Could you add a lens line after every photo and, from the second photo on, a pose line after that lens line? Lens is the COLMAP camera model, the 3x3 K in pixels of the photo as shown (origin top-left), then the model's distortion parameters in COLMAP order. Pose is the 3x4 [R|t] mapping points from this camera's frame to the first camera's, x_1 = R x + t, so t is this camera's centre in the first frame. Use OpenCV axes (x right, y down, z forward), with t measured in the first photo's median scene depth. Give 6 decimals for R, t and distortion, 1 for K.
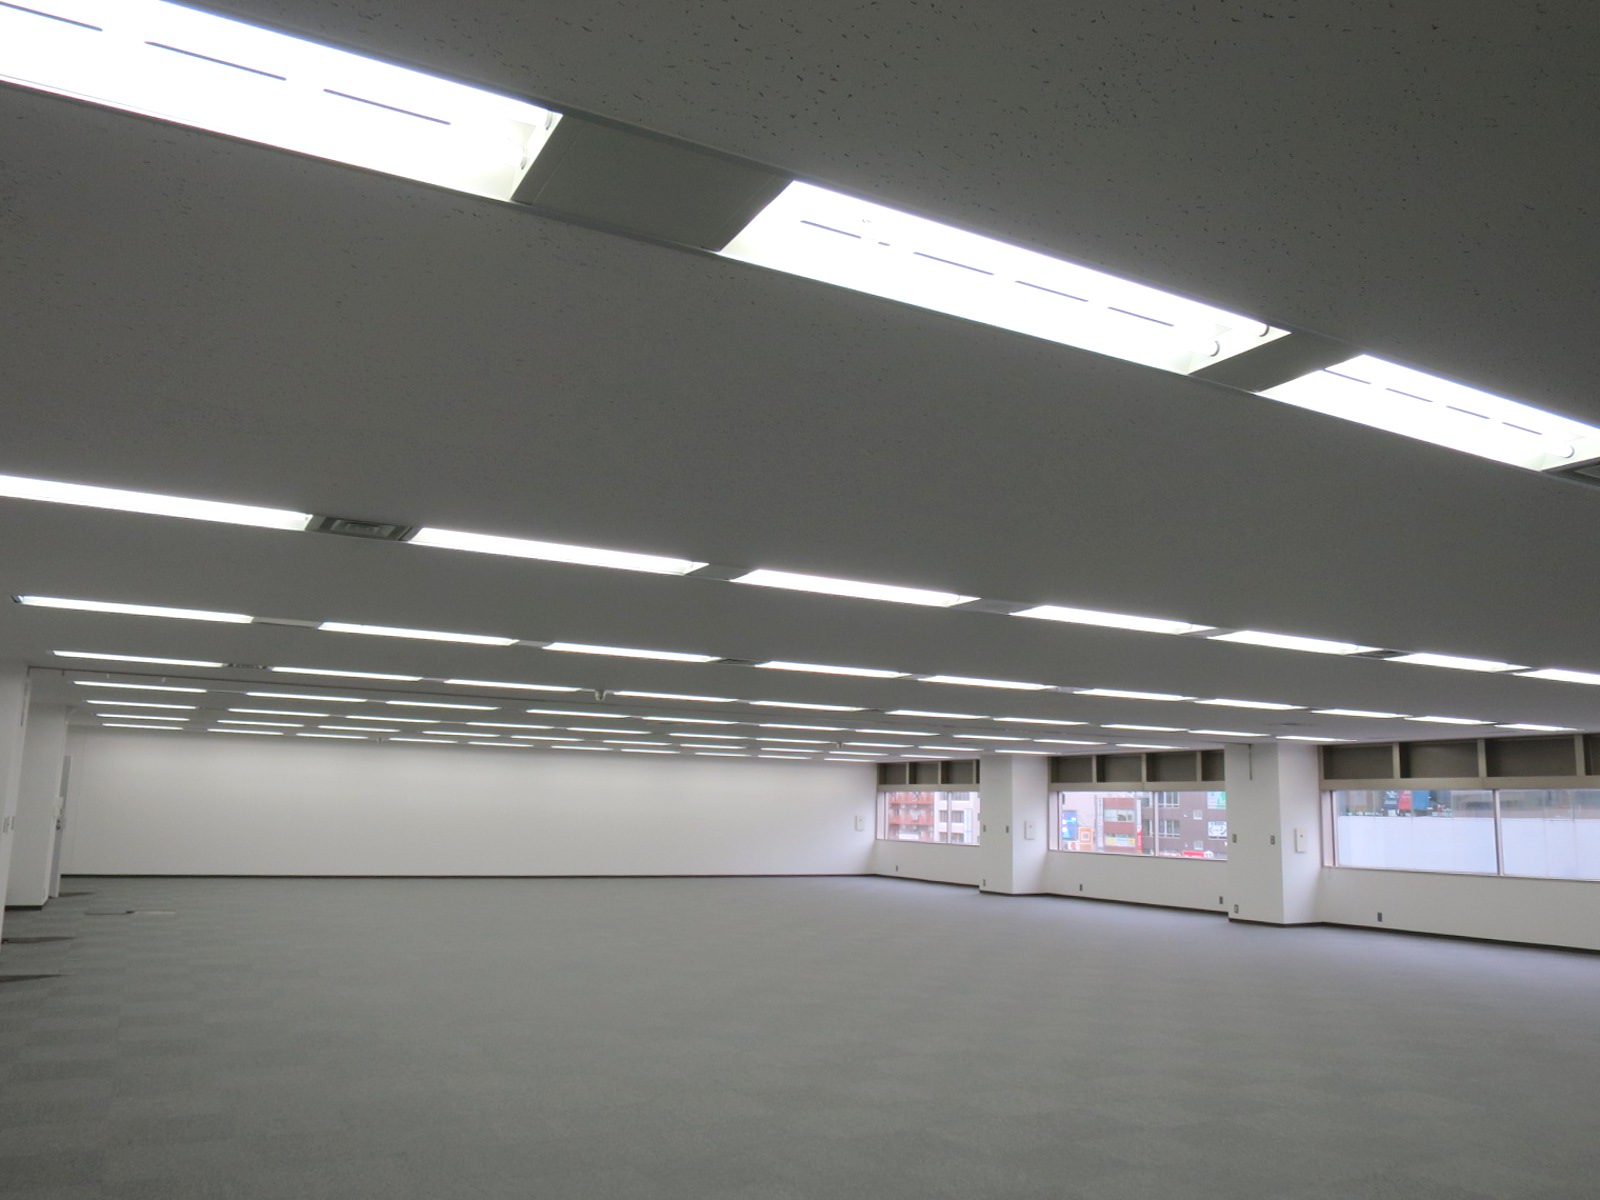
lens RADIAL K [[1205.6, 0, 786.6], [0, 1205.6, 601.9], [0, 0, 1]] dist [-0.006398, -0.007676]
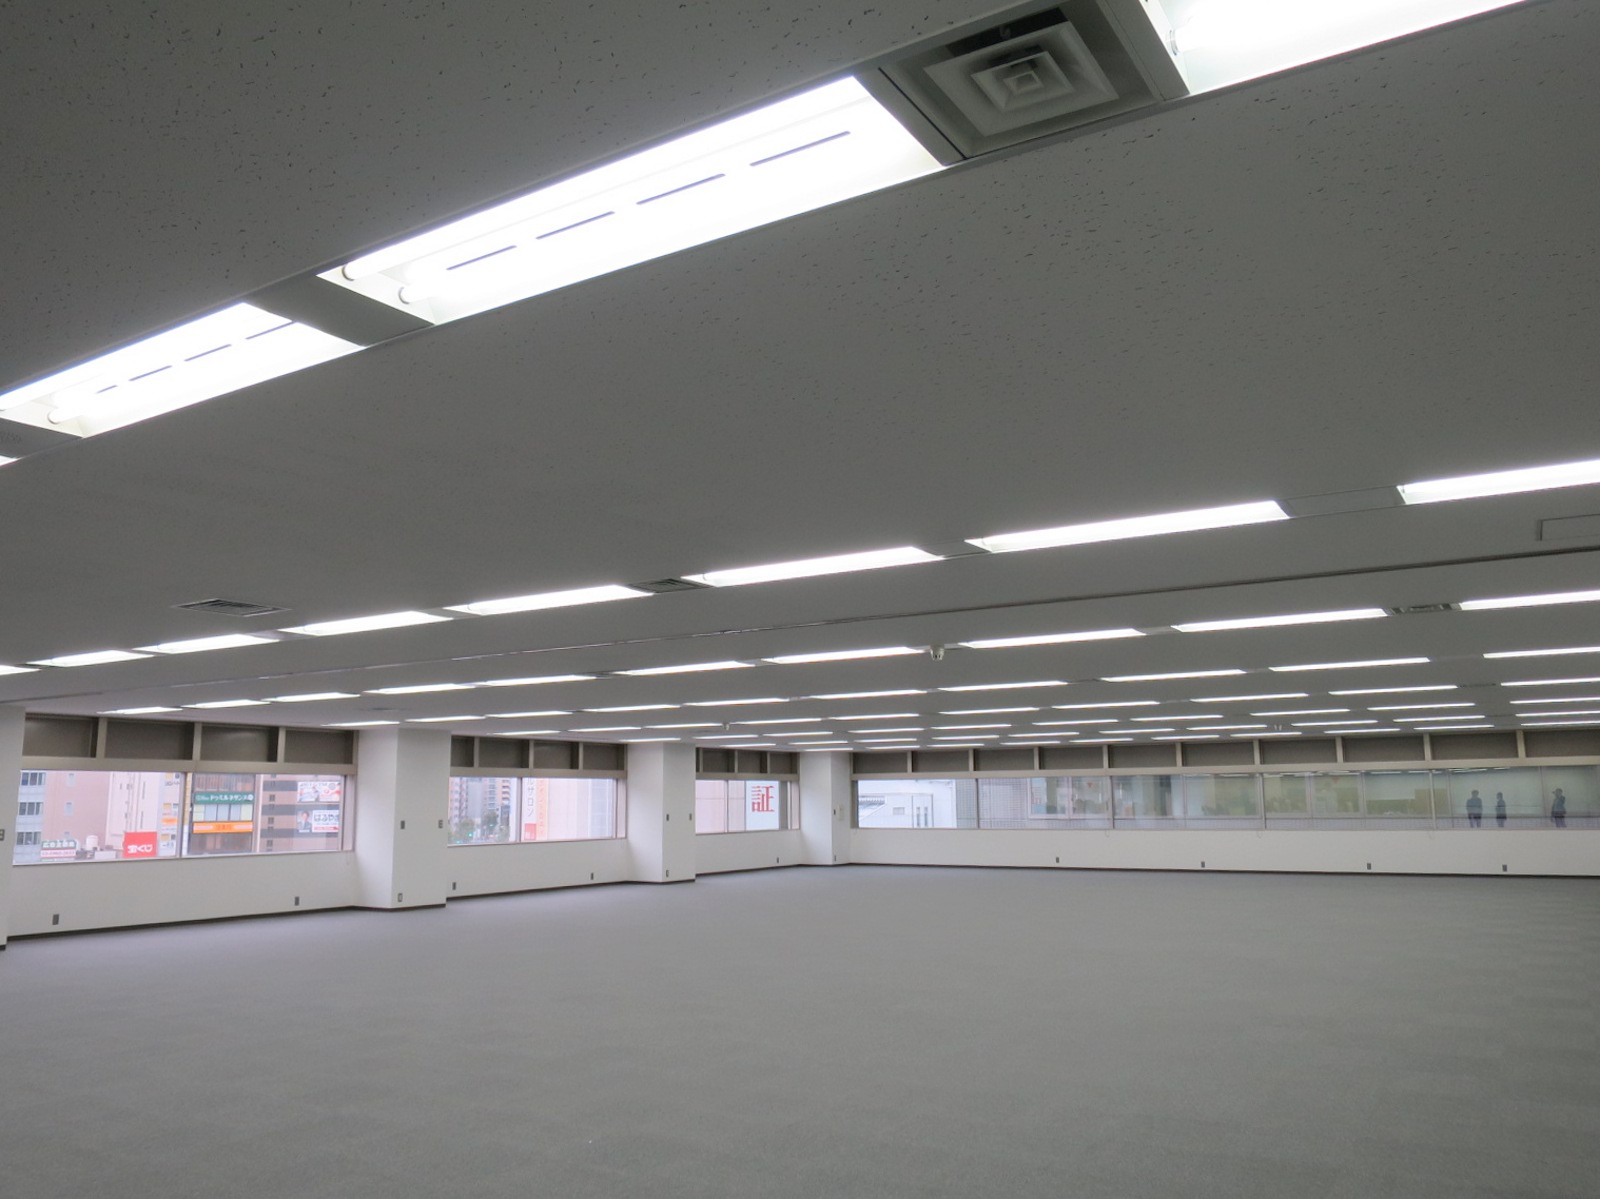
lens RADIAL K [[1205.6, 0, 786.6], [0, 1205.6, 601.4], [0, 0, 1]] dist [-0.006398, -0.007676]
pose [[0.485598, -0.168413, -0.857806, 0.921272], [0.167034, 0.981063, -0.098055, 0.112759], [0.858076, -0.095667, 0.504533, 0.571570]]
